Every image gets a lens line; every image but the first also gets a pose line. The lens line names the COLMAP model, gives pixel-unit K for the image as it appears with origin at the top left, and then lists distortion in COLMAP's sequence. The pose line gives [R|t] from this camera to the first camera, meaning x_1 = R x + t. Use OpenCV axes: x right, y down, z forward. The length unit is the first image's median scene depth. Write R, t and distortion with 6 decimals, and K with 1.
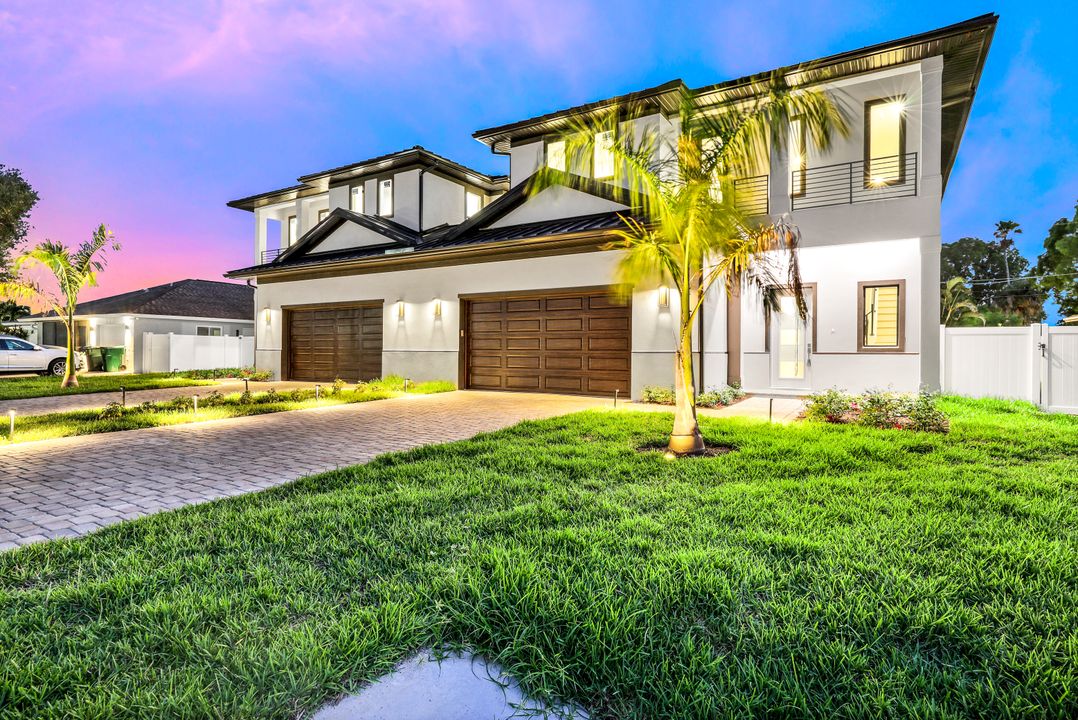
lens RADIAL K [[538.0, 0, 539.0], [0, 538.0, 360.0], [0, 0, 1]] dist [0.000465, 0.000066]
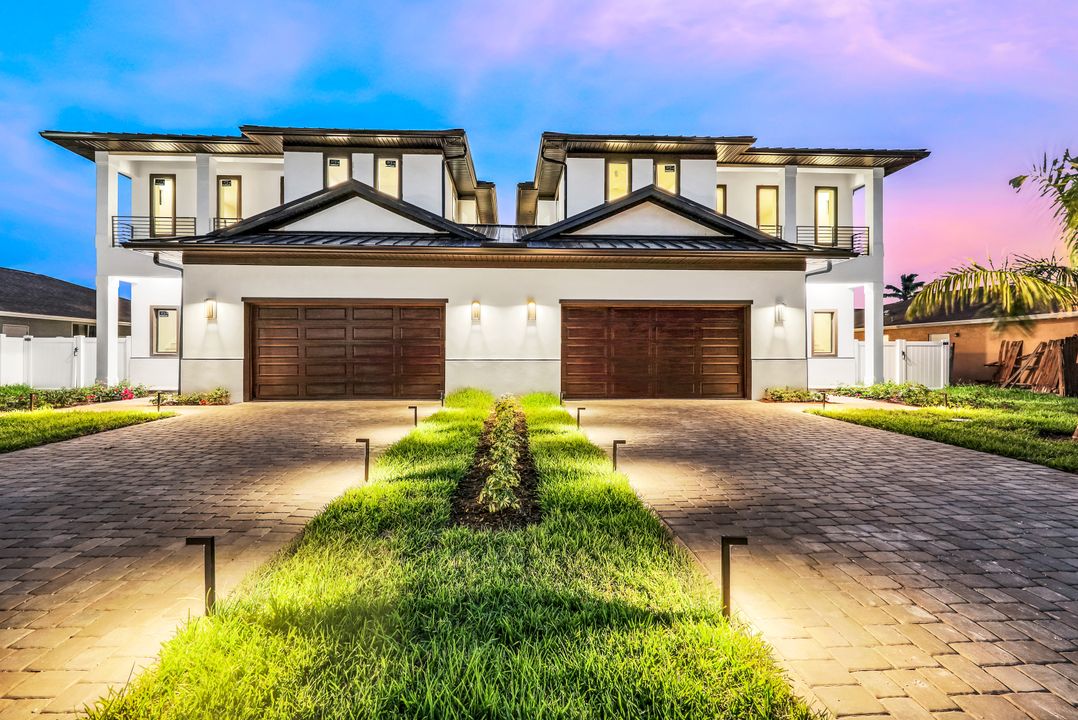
lens RADIAL K [[444.9, 0, 536.5], [0, 444.9, 361.4], [0, 0, 1]] dist [0.000378, -0.000071]
pose [[0.834367, -0.008905, 0.551138, -0.514604], [0.013479, 0.999900, -0.004251, -0.008449], [-0.551045, 0.010976, 0.834403, 0.310082]]
